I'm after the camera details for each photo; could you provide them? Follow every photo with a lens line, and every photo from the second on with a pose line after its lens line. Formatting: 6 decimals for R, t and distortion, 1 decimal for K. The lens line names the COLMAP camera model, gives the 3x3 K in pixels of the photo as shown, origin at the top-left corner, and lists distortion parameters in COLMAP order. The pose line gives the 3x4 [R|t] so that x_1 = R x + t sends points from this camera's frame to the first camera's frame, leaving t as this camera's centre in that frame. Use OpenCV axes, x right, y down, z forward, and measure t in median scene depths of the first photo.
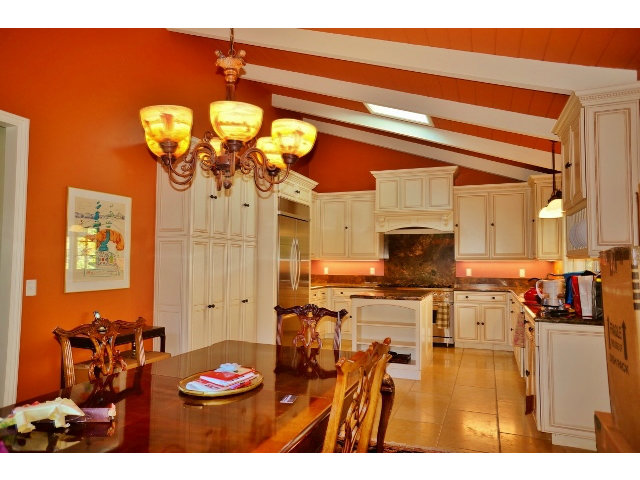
lens RADIAL K [[430.0, 0, 319.3], [0, 430.0, 240.8], [0, 0, 1]] dist [-0.001456, 0.000428]
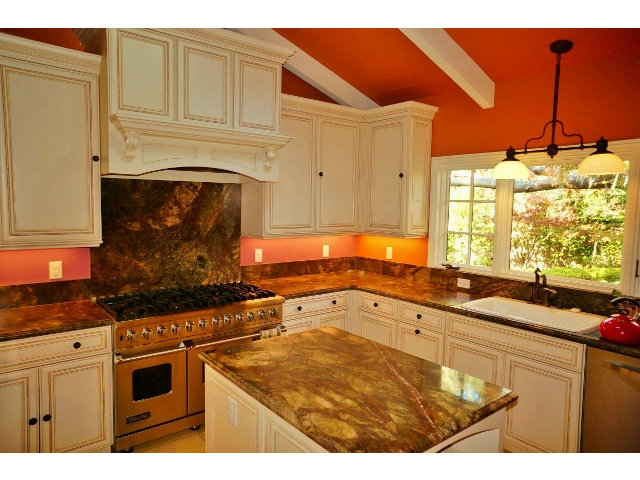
lens RADIAL K [[430.0, 0, 321.2], [0, 430.0, 235.0], [0, 0, 1]] dist [-0.001456, 0.000428]
pose [[0.496773, -0.057321, 0.865985, -0.094369], [-0.058367, 0.993351, 0.099234, -0.013622], [-0.865916, -0.099842, 0.490124, 0.632103]]
